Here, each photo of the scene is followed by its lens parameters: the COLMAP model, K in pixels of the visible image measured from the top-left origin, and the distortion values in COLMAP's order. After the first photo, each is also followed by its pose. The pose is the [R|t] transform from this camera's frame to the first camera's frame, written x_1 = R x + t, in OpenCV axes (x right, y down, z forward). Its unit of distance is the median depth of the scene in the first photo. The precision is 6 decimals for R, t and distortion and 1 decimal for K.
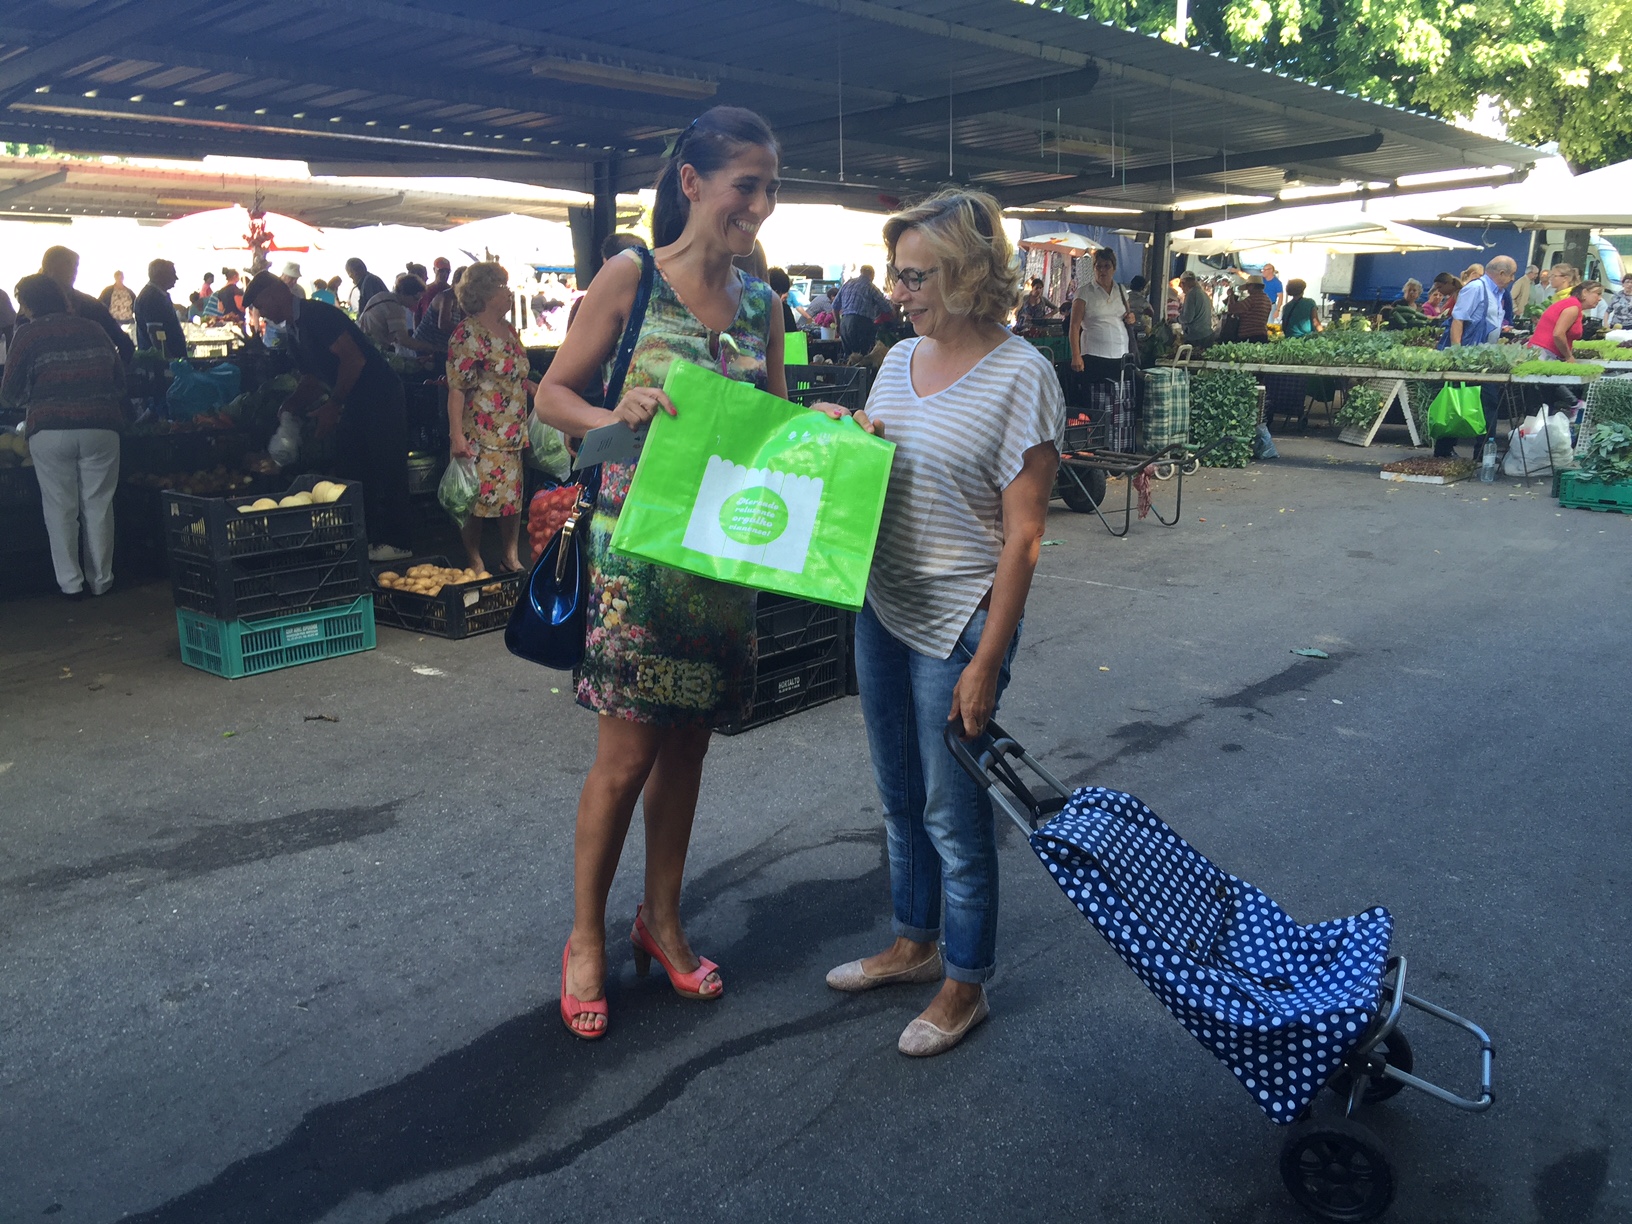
lens RADIAL K [[1368.3, 0, 813.8], [0, 1368.3, 591.4], [0, 0, 1]] dist [0.058672, -0.121546]
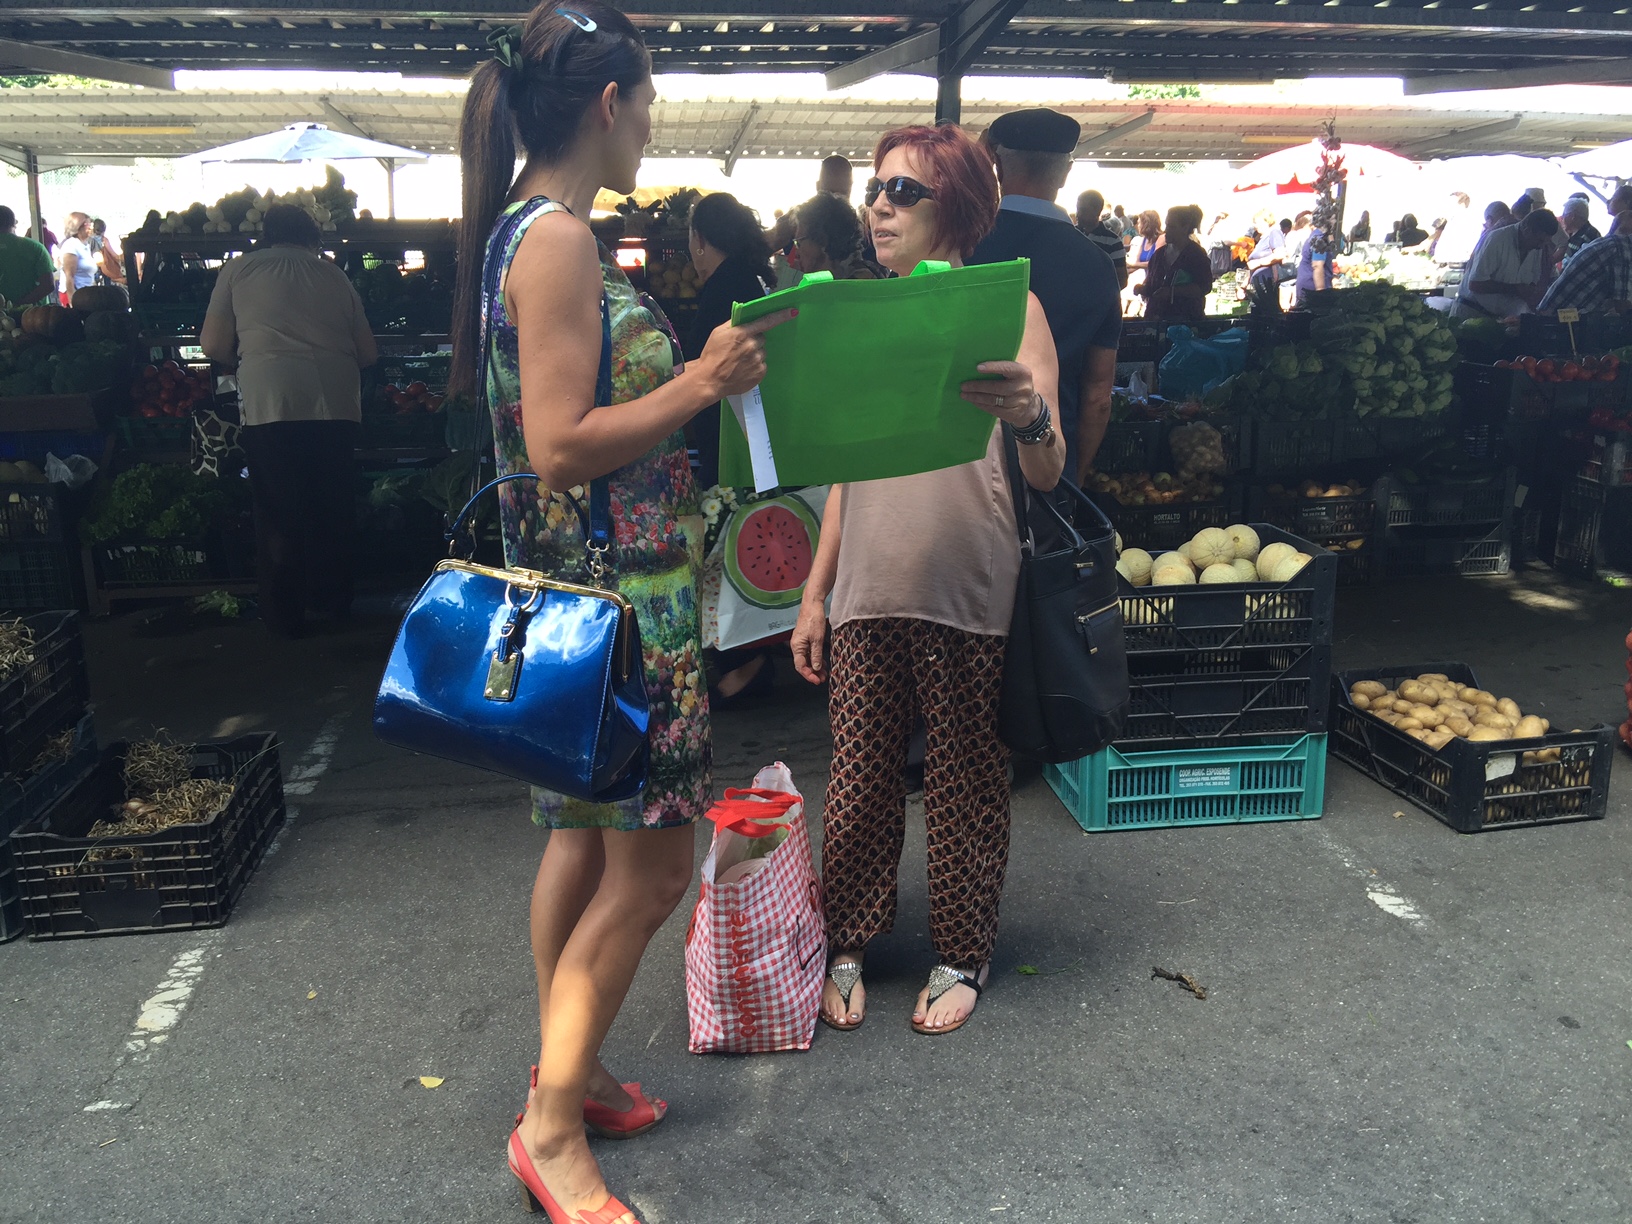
lens RADIAL K [[1368.3, 0, 813.8], [0, 1368.3, 591.4], [0, 0, 1]] dist [0.058672, -0.121546]
pose [[0.740688, 0.154203, -0.653913, -0.051211], [-0.127745, 0.987872, 0.088259, -0.043803], [0.659593, 0.018162, 0.751404, 0.198987]]
